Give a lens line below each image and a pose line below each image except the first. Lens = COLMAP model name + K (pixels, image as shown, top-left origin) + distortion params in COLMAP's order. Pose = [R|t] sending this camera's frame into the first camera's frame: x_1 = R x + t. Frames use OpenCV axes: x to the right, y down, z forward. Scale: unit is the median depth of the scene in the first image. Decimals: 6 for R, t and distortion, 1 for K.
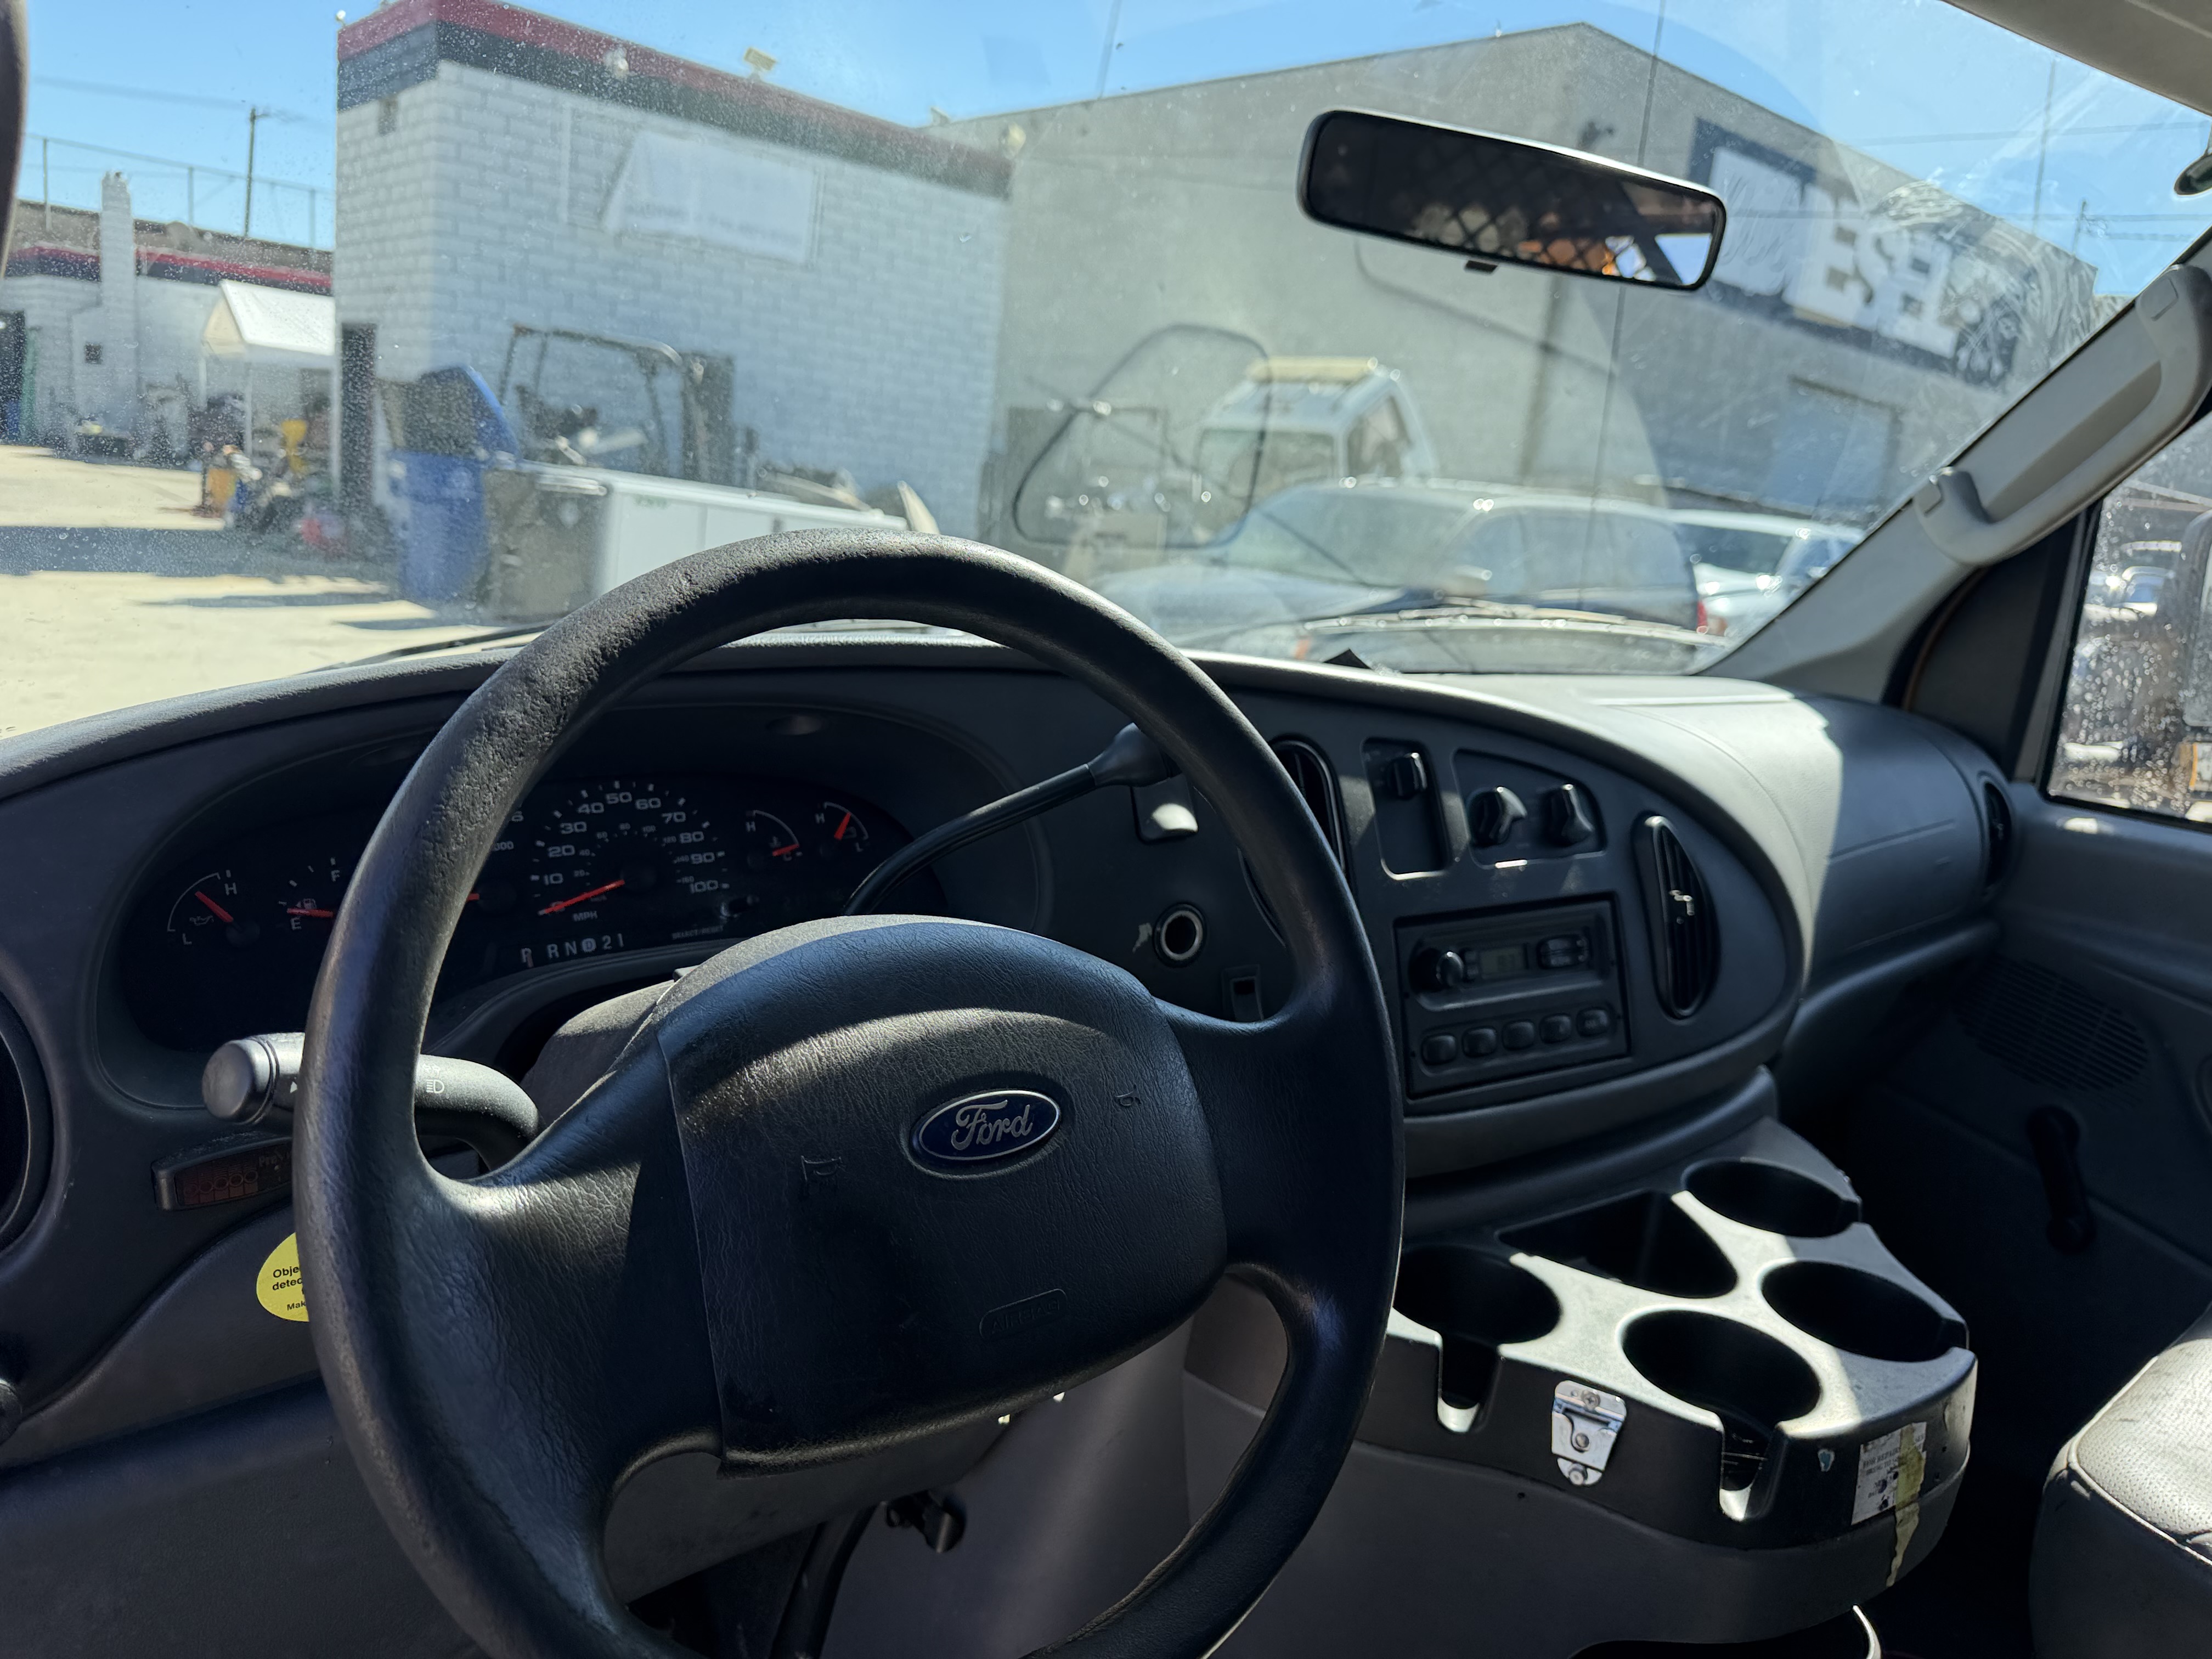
lens RADIAL K [[1603.1, 0, 1102.4], [0, 1603.1, 833.0], [0, 0, 1]] dist [0.026602, -0.029076]
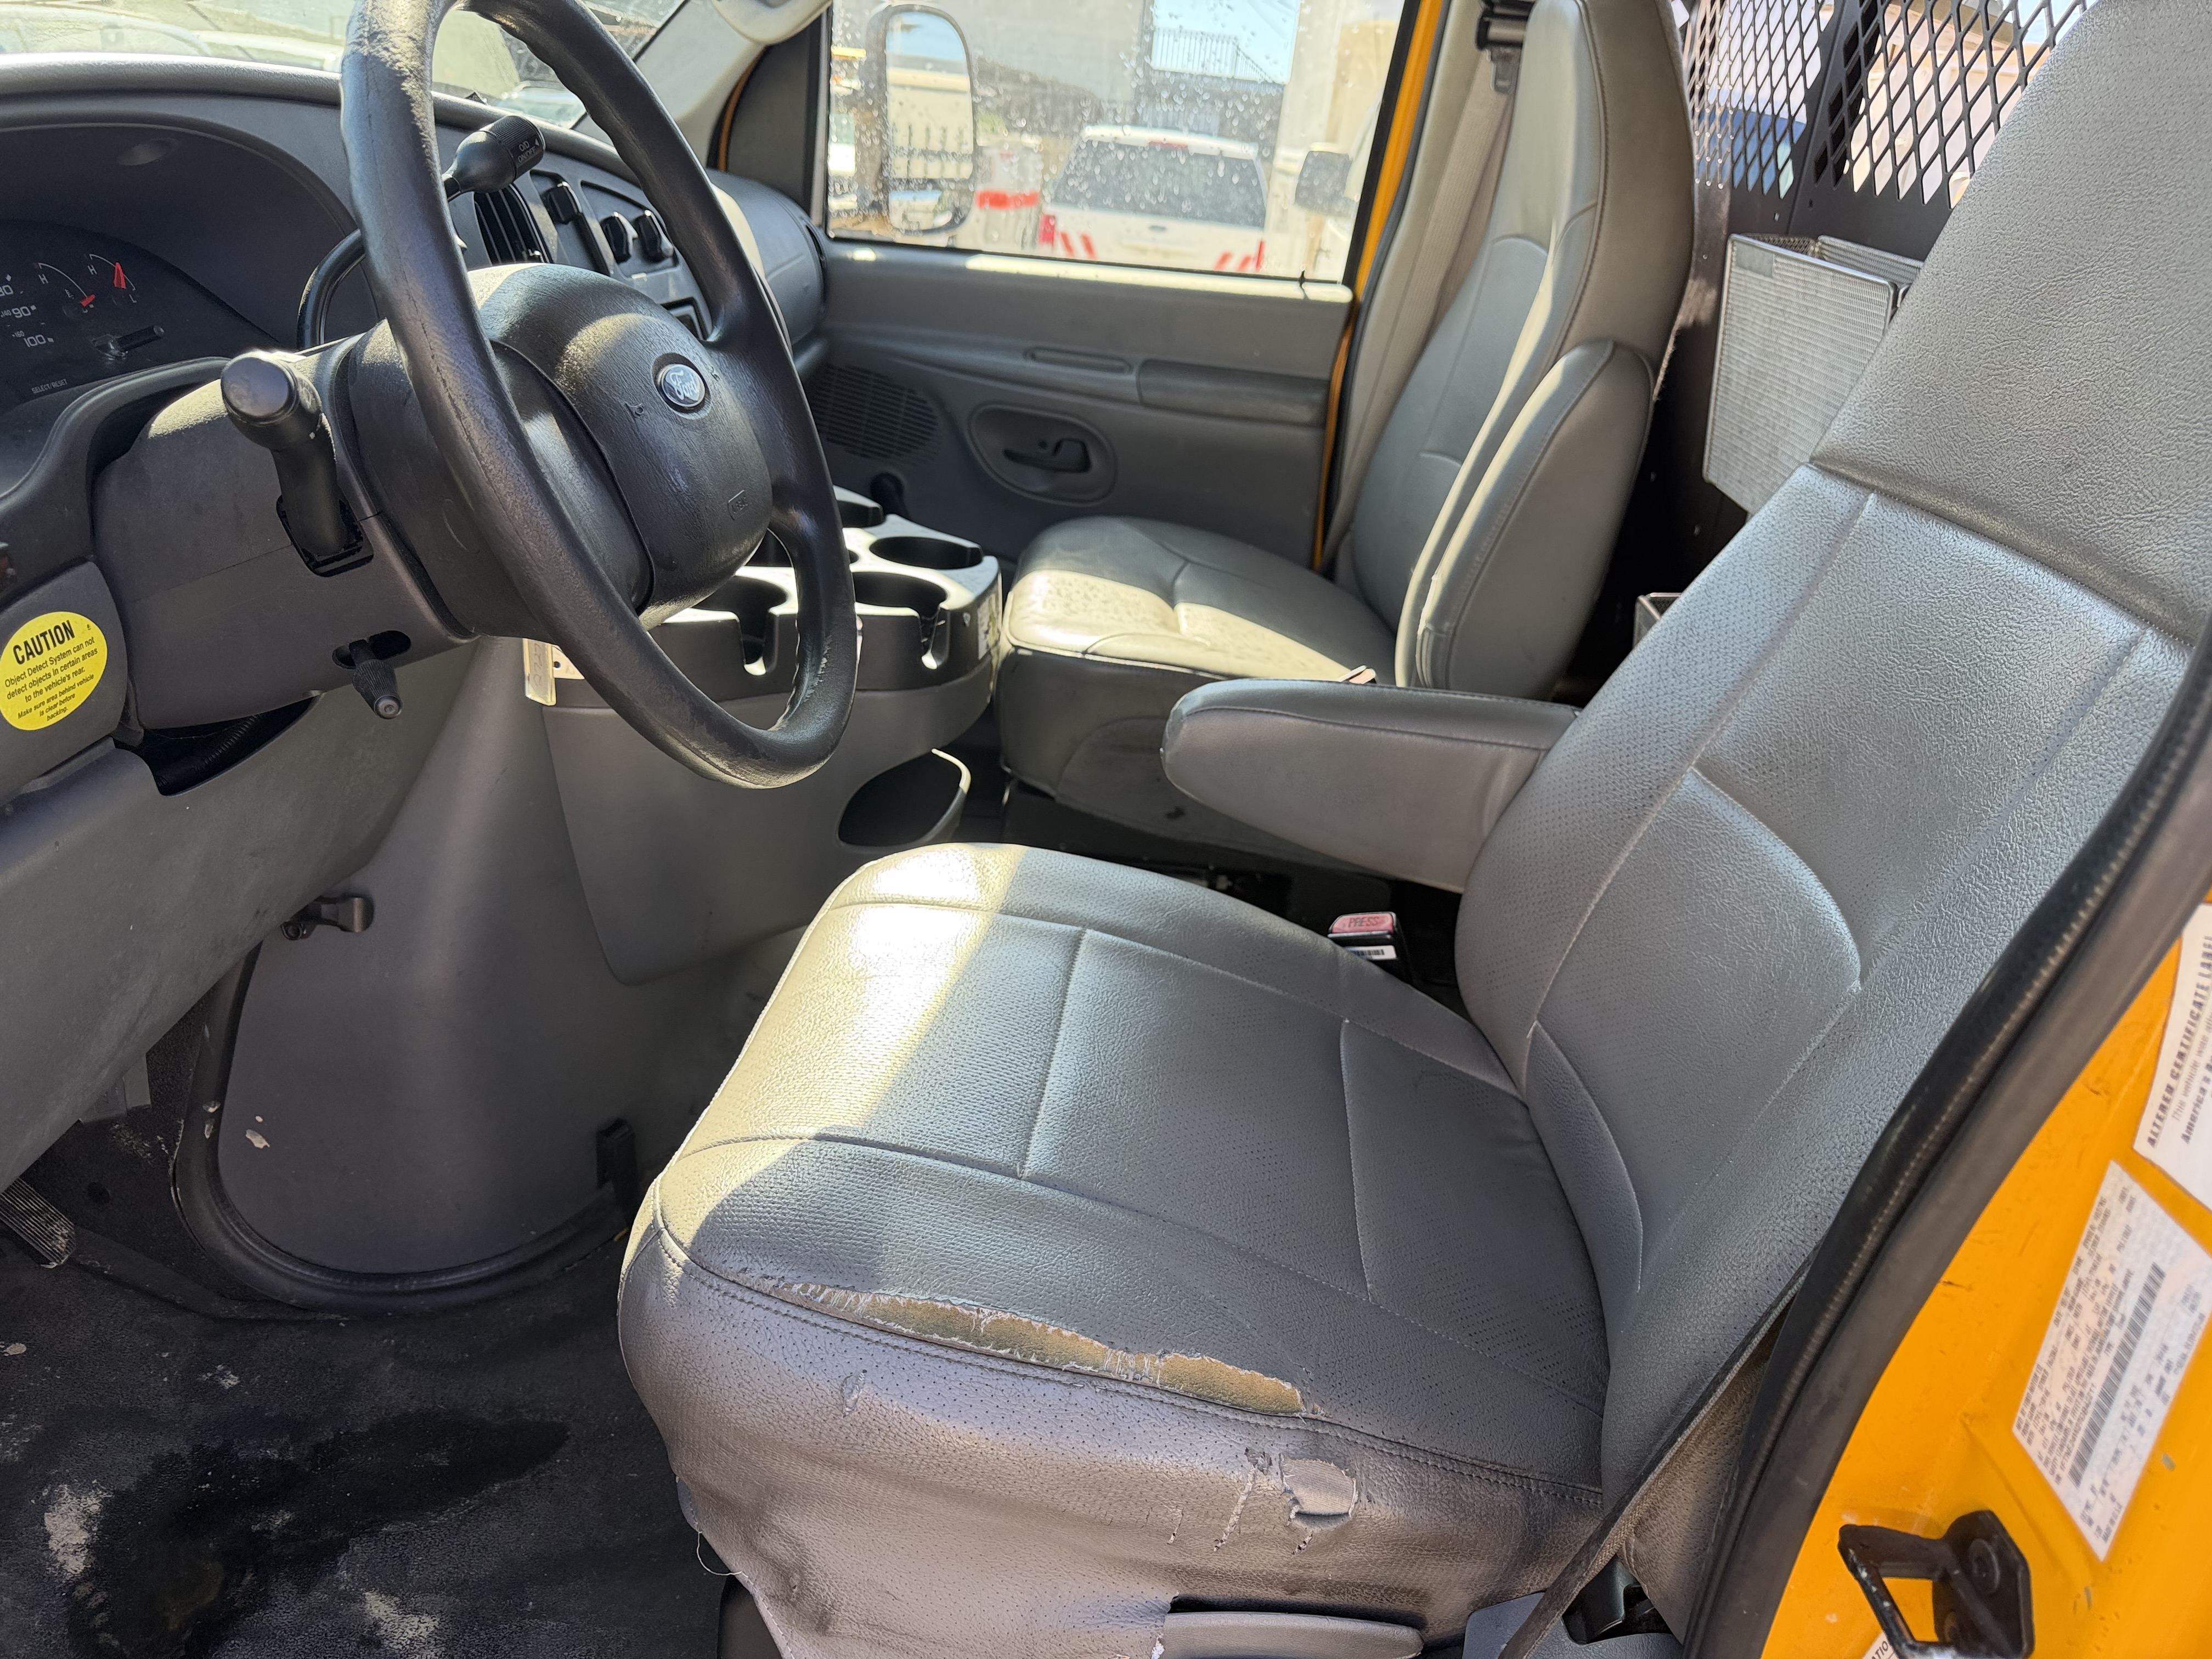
lens RADIAL K [[1603.1, 0, 1110.5], [0, 1603.1, 832.8], [0, 0, 1]] dist [0.026602, -0.029076]
pose [[0.667012, -0.322613, 0.671577, -0.493792], [0.137109, 0.939145, 0.314972, 0.082965], [-0.732323, -0.118011, 0.670654, -0.172985]]
